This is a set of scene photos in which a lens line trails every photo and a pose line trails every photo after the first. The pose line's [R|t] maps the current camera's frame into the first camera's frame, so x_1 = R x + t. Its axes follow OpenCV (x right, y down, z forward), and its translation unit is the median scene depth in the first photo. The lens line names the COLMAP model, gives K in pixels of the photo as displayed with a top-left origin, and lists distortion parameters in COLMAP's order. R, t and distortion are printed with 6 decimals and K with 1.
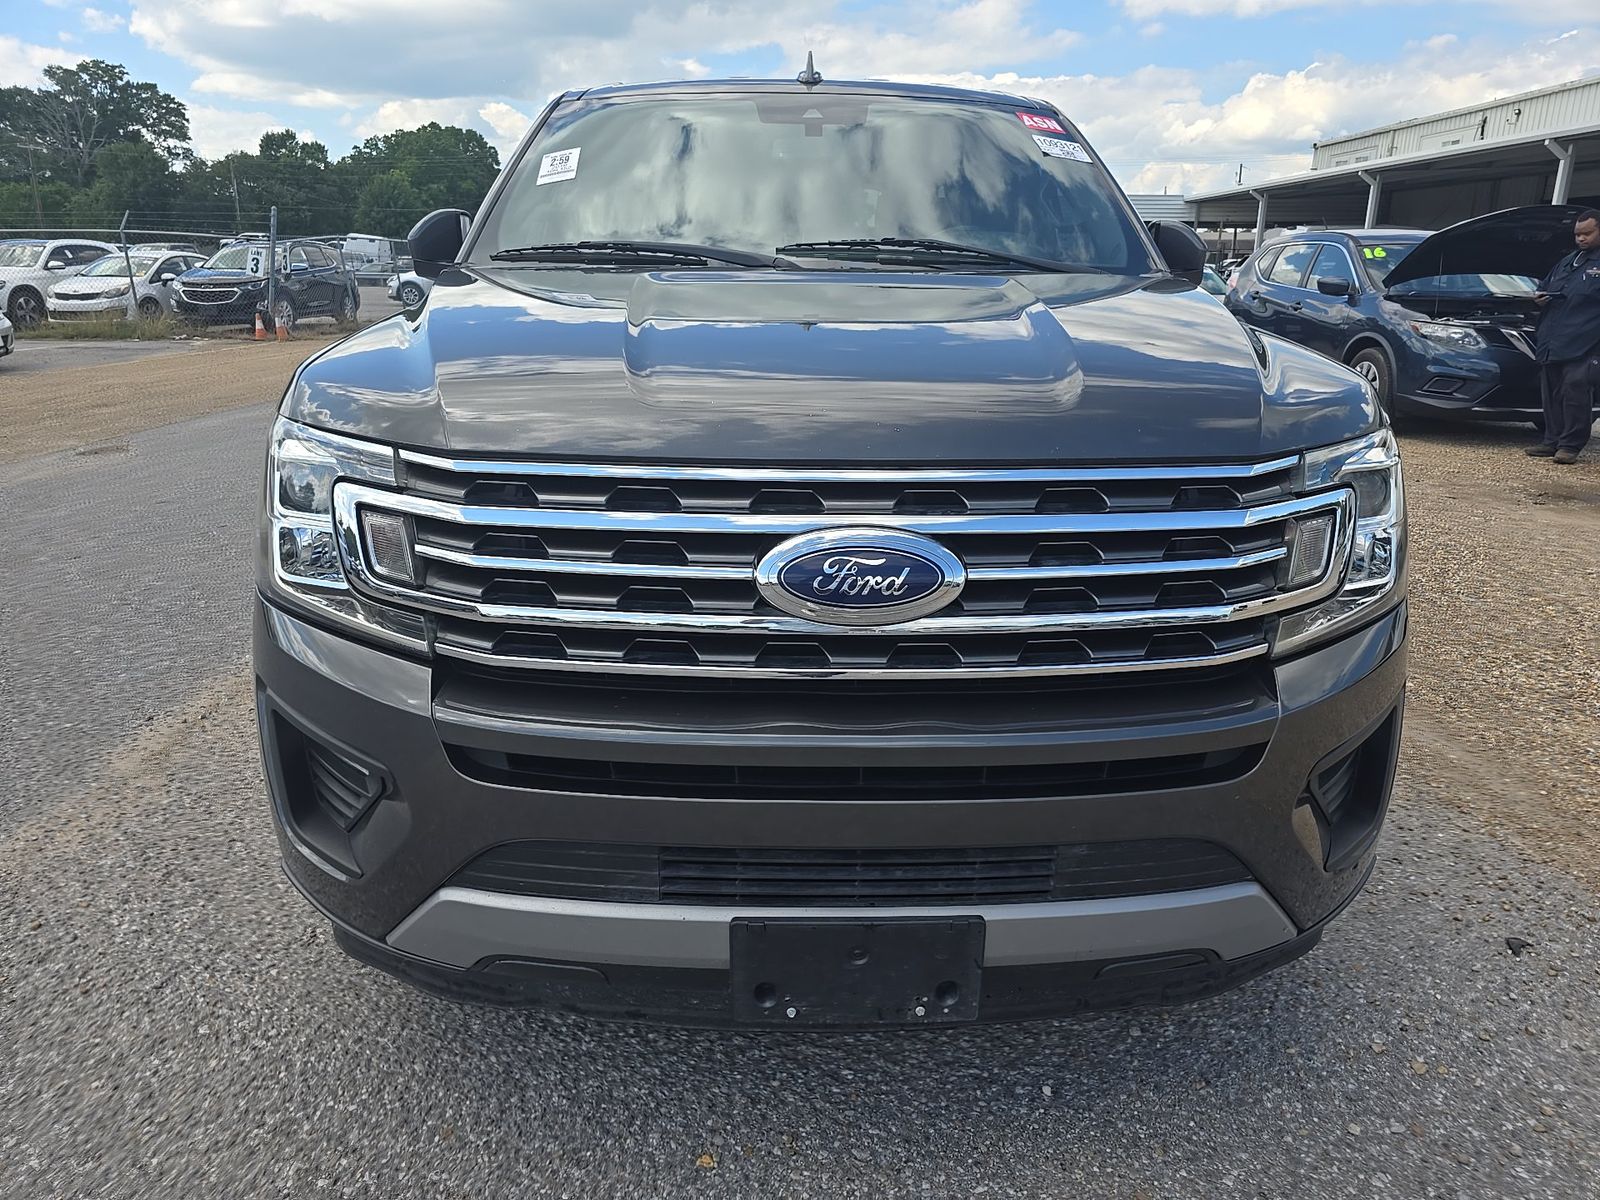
lens RADIAL K [[1100.6, 0, 793.2], [0, 1100.6, 598.0], [0, 0, 1]] dist [0.036712, -0.026324]
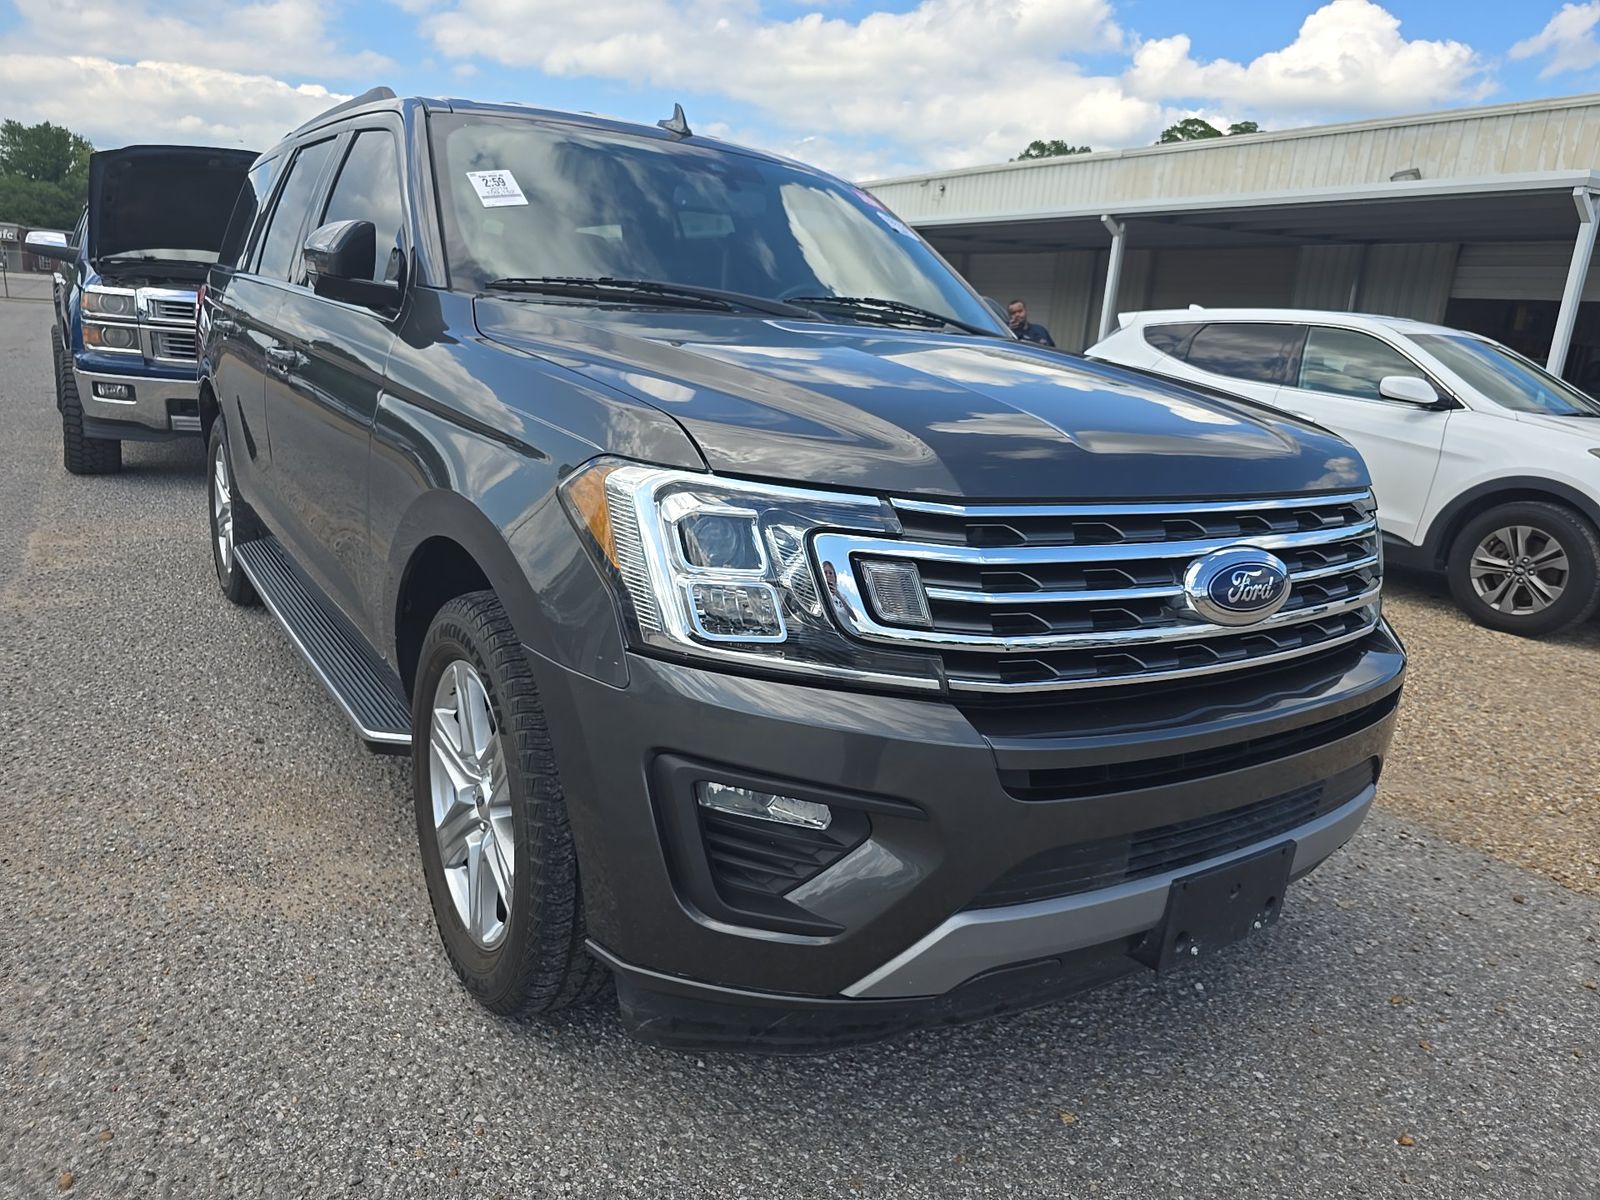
lens RADIAL K [[1100.6, 0, 788.2], [0, 1100.6, 604.1], [0, 0, 1]] dist [0.036712, -0.026324]
pose [[0.836948, -0.081950, 0.541112, -0.979995], [0.093266, 0.995620, 0.006529, -0.051485], [-0.539277, 0.045003, 0.840925, 0.196418]]
